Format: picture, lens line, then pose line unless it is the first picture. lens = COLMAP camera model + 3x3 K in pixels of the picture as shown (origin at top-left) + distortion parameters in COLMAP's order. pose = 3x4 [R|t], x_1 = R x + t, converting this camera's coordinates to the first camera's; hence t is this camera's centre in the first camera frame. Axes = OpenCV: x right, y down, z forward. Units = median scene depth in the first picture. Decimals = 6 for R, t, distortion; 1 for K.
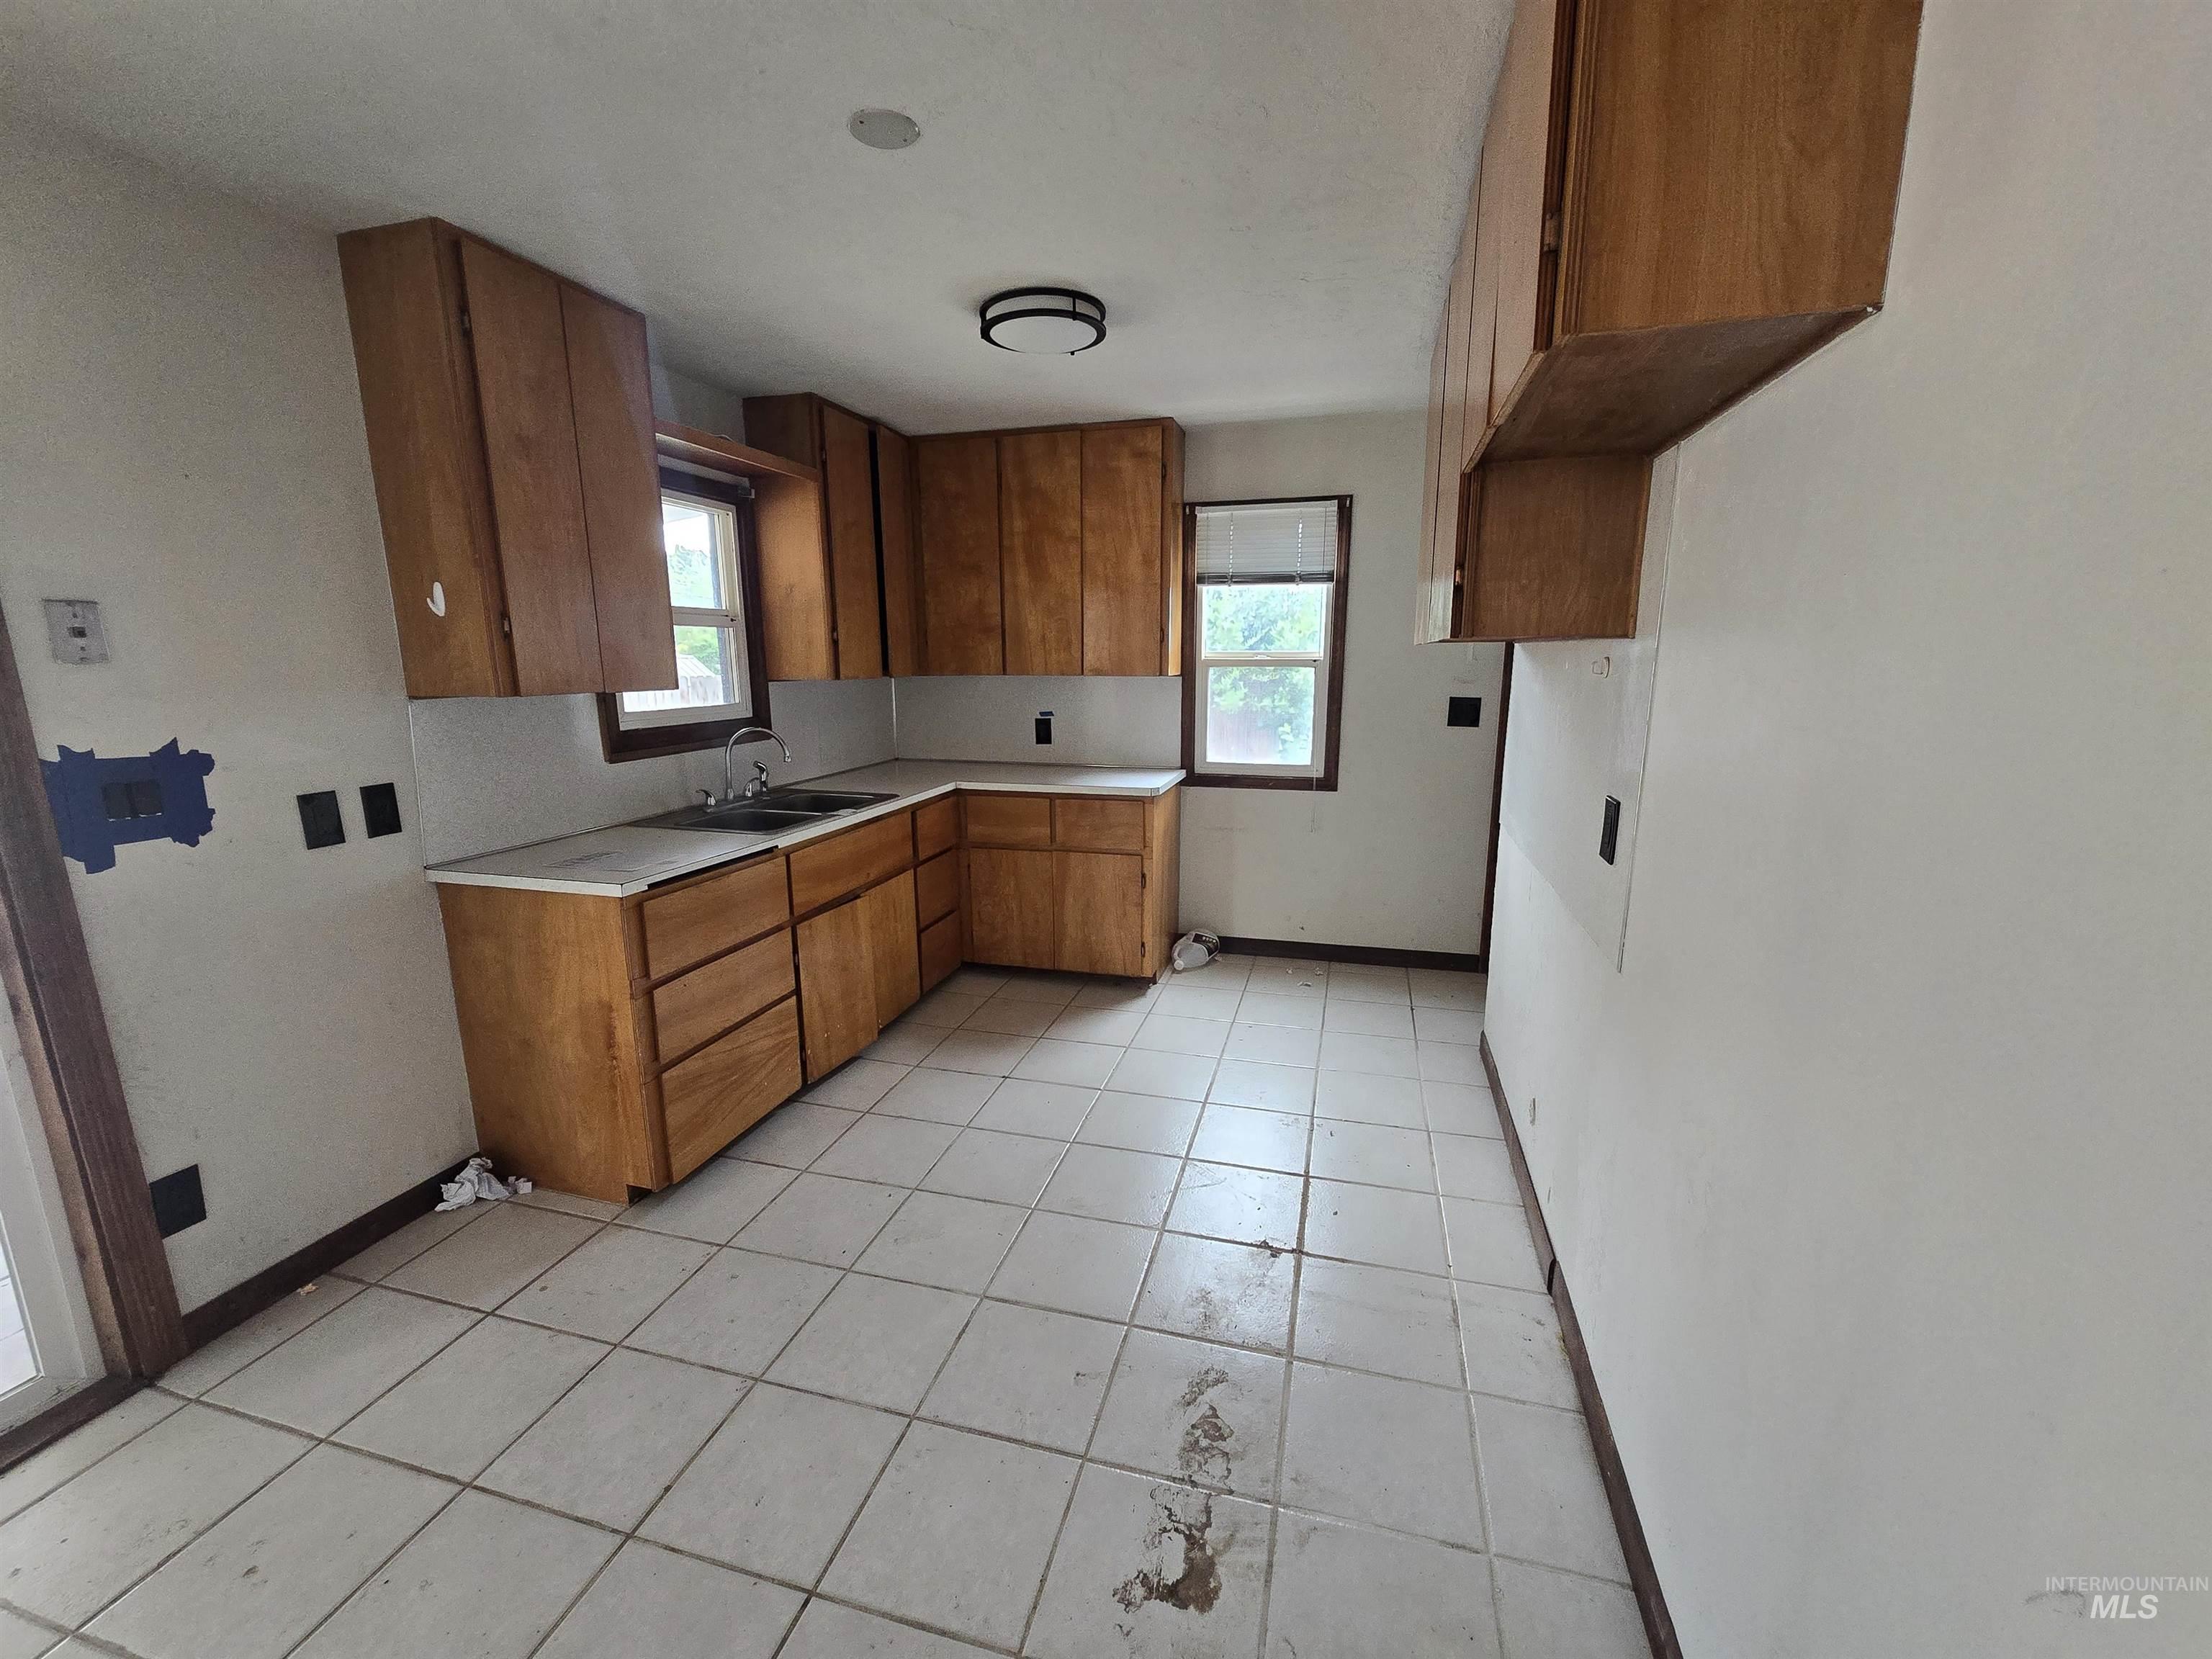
lens RADIAL K [[909.7, 0, 1099.9], [0, 909.7, 838.8], [0, 0, 1]] dist [-0.003745, 0.001262]
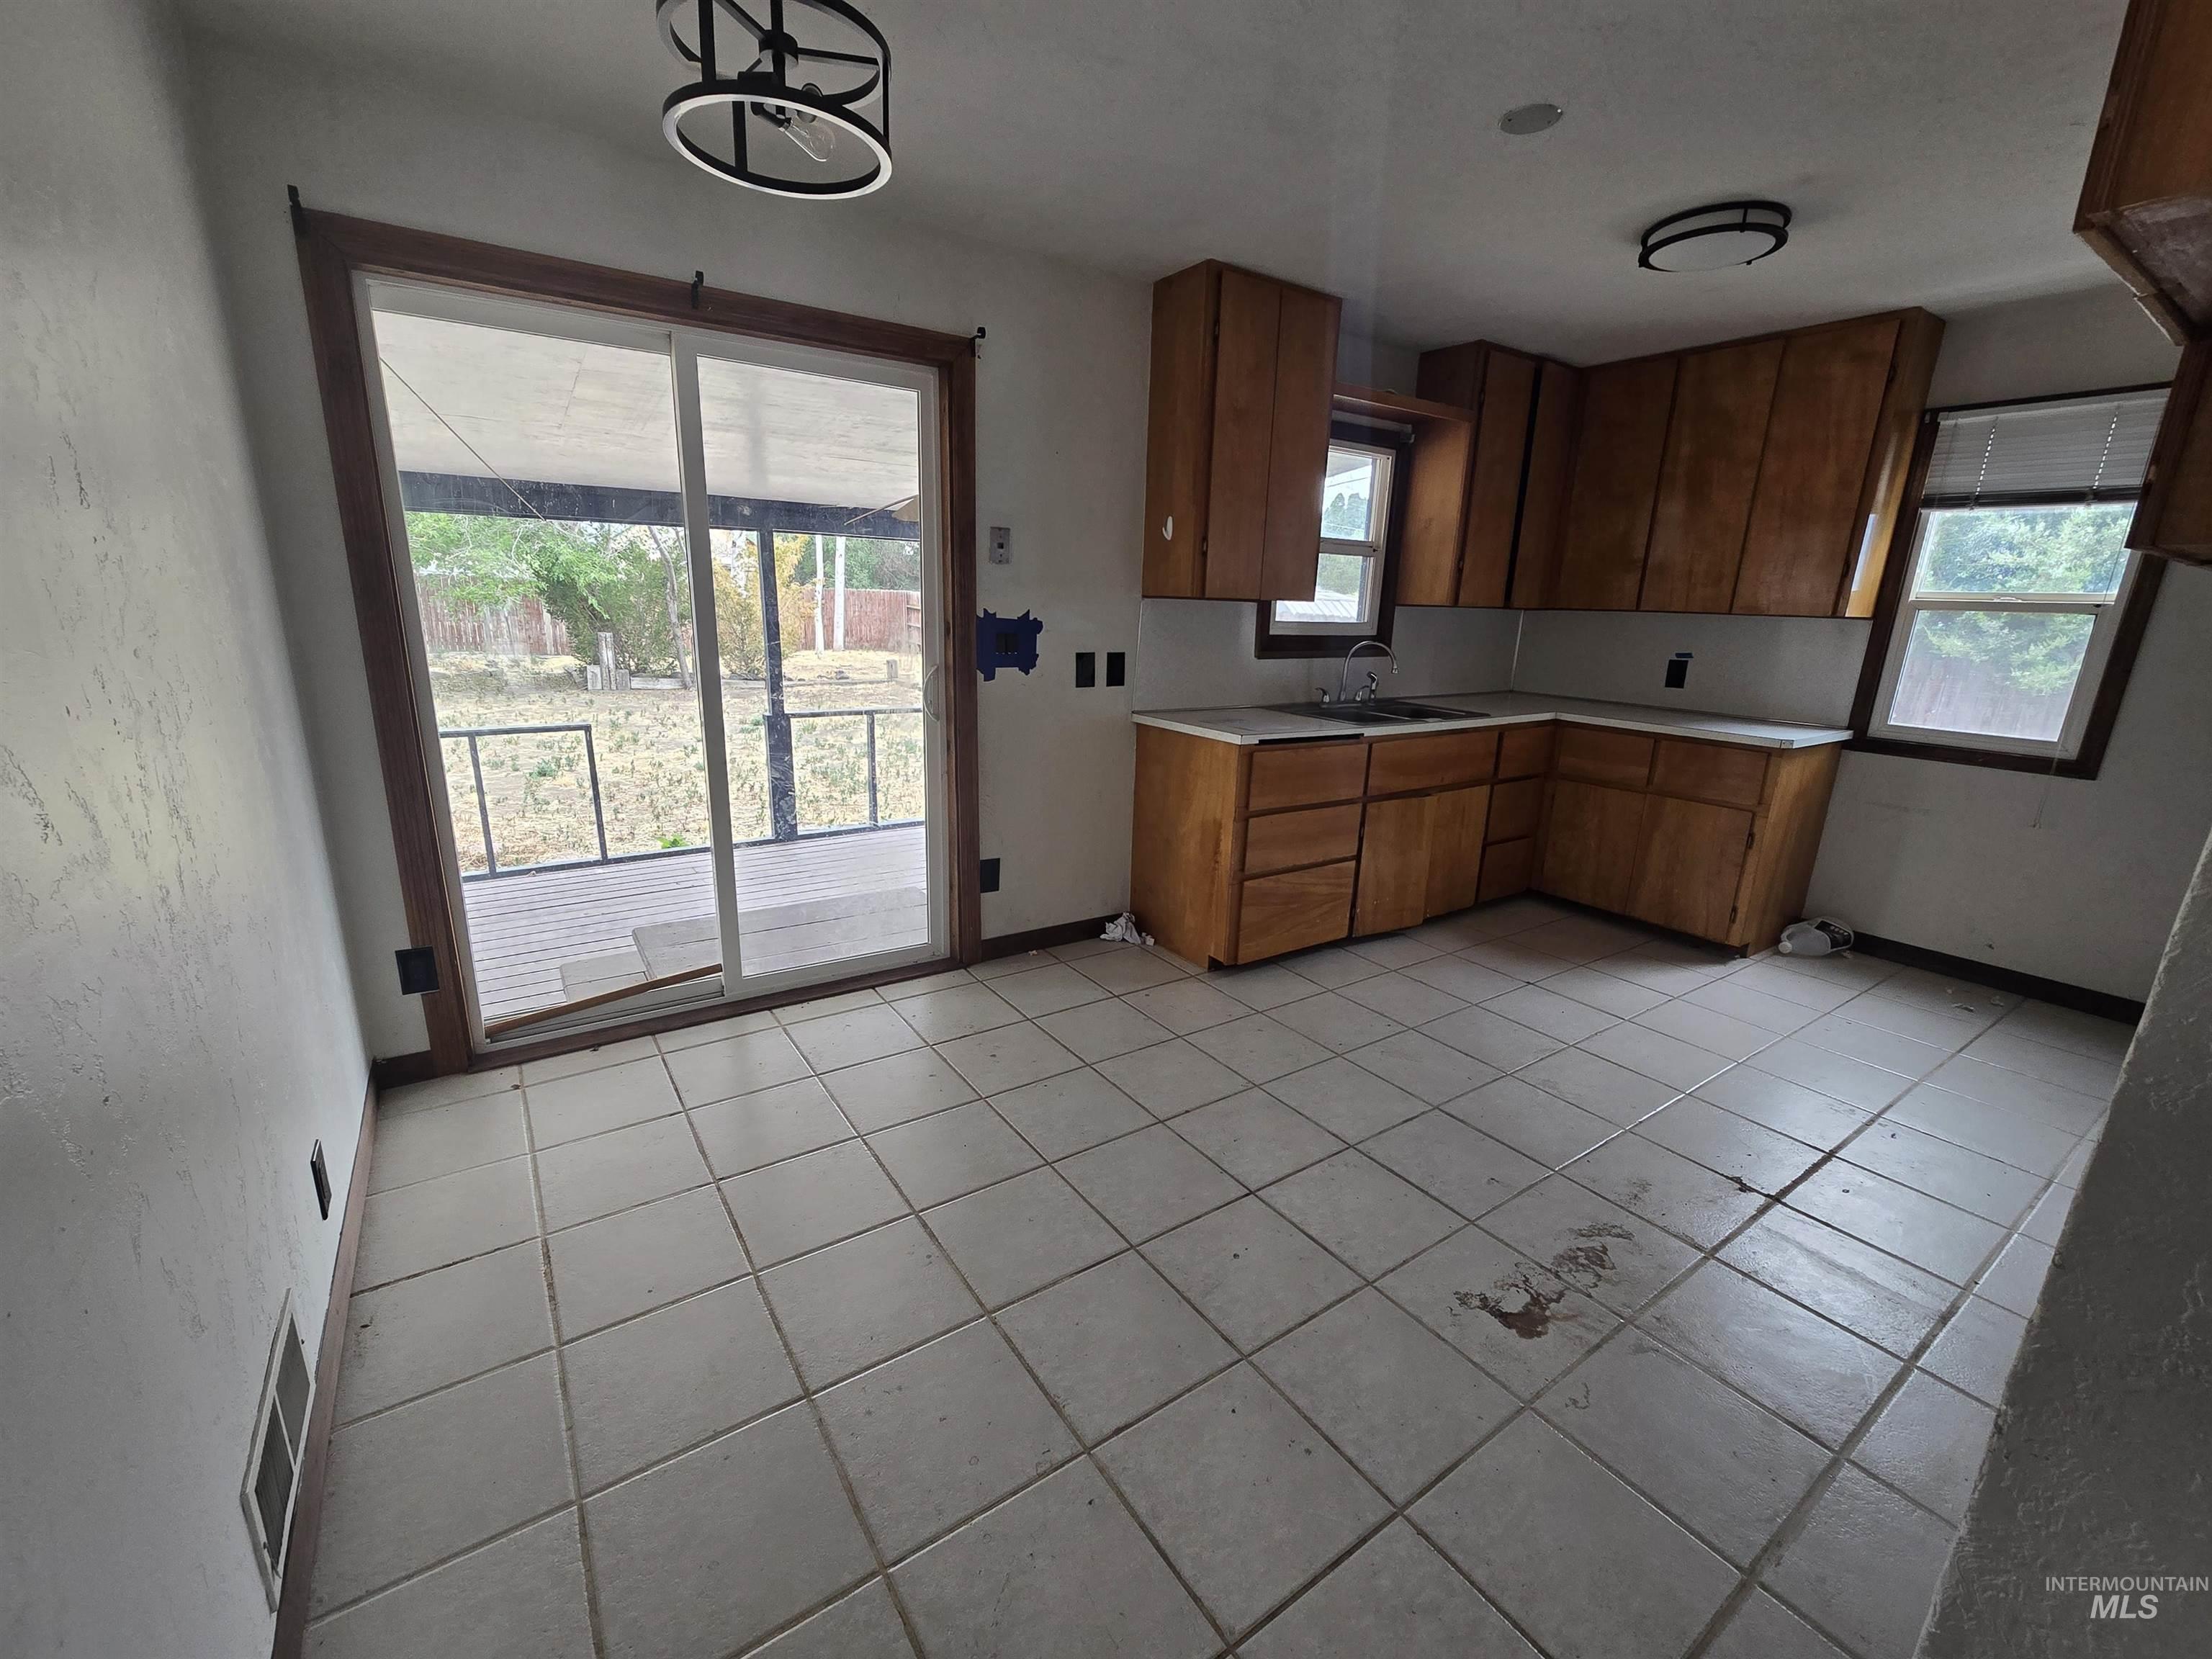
lens RADIAL K [[909.7, 0, 1097.3], [0, 909.7, 842.0], [0, 0, 1]] dist [-0.003745, 0.001262]
pose [[0.763312, 0.195064, -0.615877, 0.167779], [-0.160942, 0.980686, 0.111139, 0.079351], [0.625662, 0.014287, 0.779964, -0.190004]]
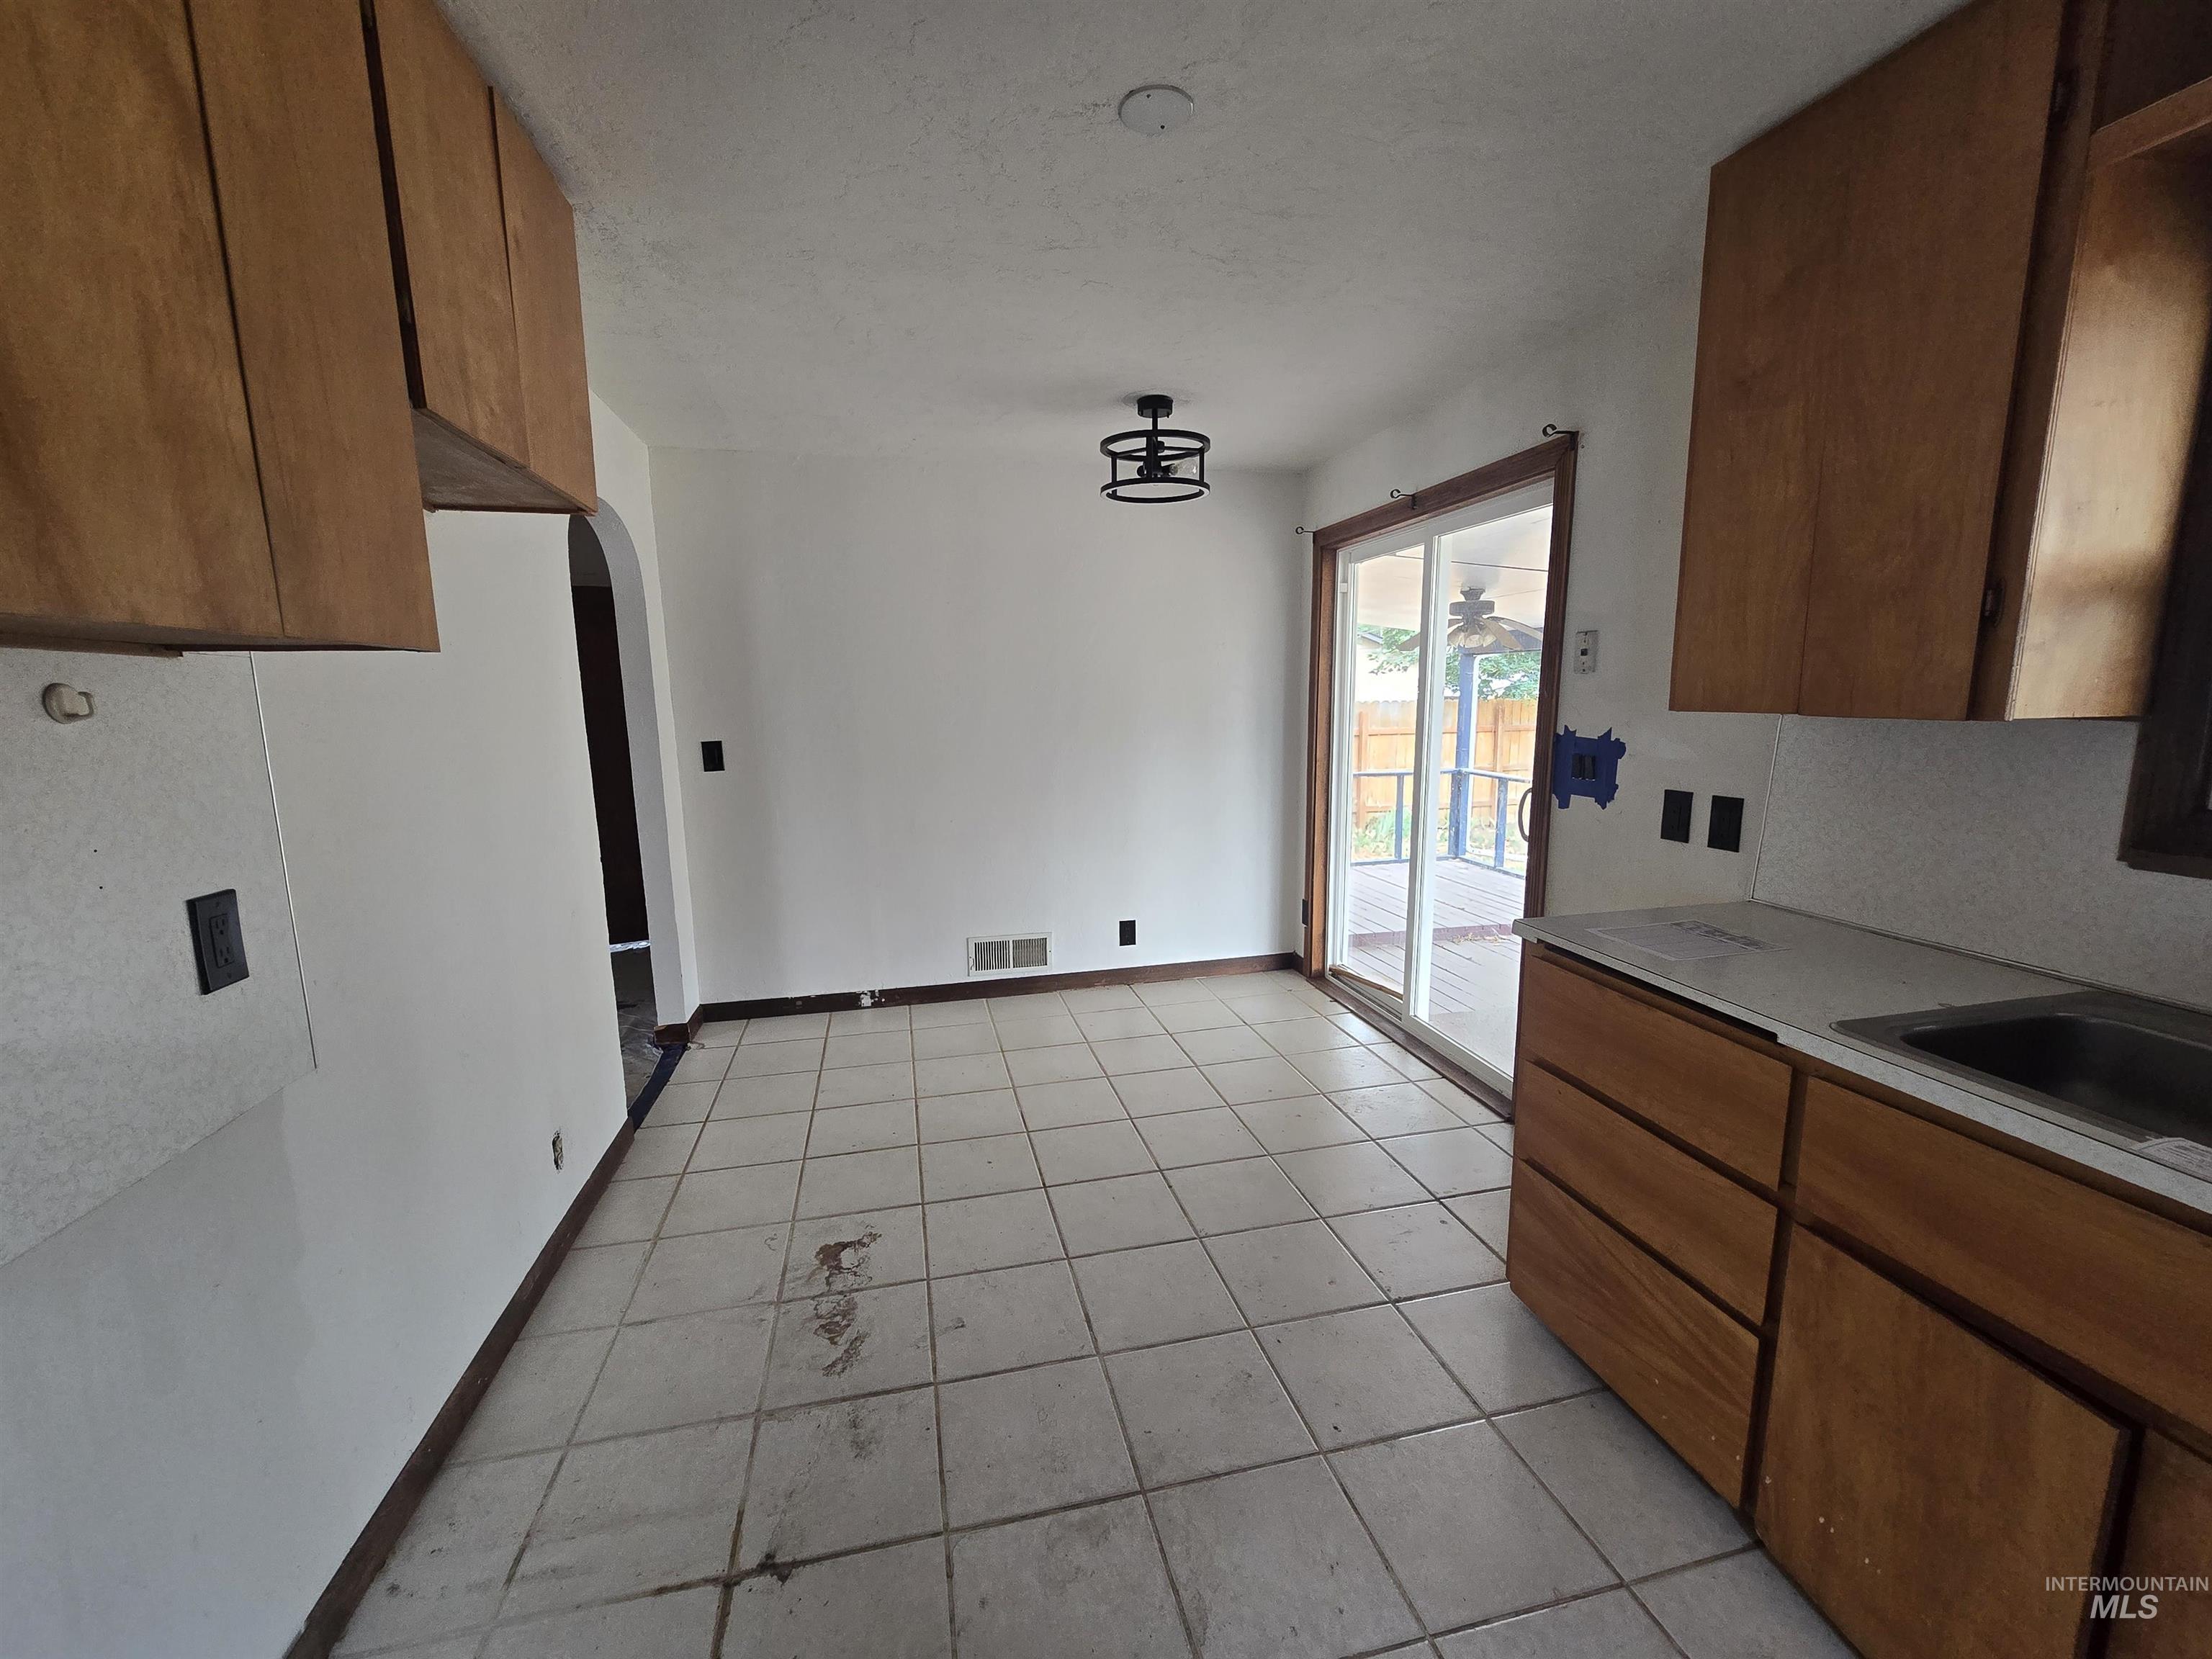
lens RADIAL K [[909.7, 0, 1107.7], [0, 909.7, 842.1], [0, 0, 1]] dist [-0.003745, 0.001262]
pose [[-0.875098, 0.098281, -0.473862, 0.211289], [-0.076052, 0.939067, 0.335215, -0.254855], [0.477933, 0.329384, -0.814301, 1.319133]]
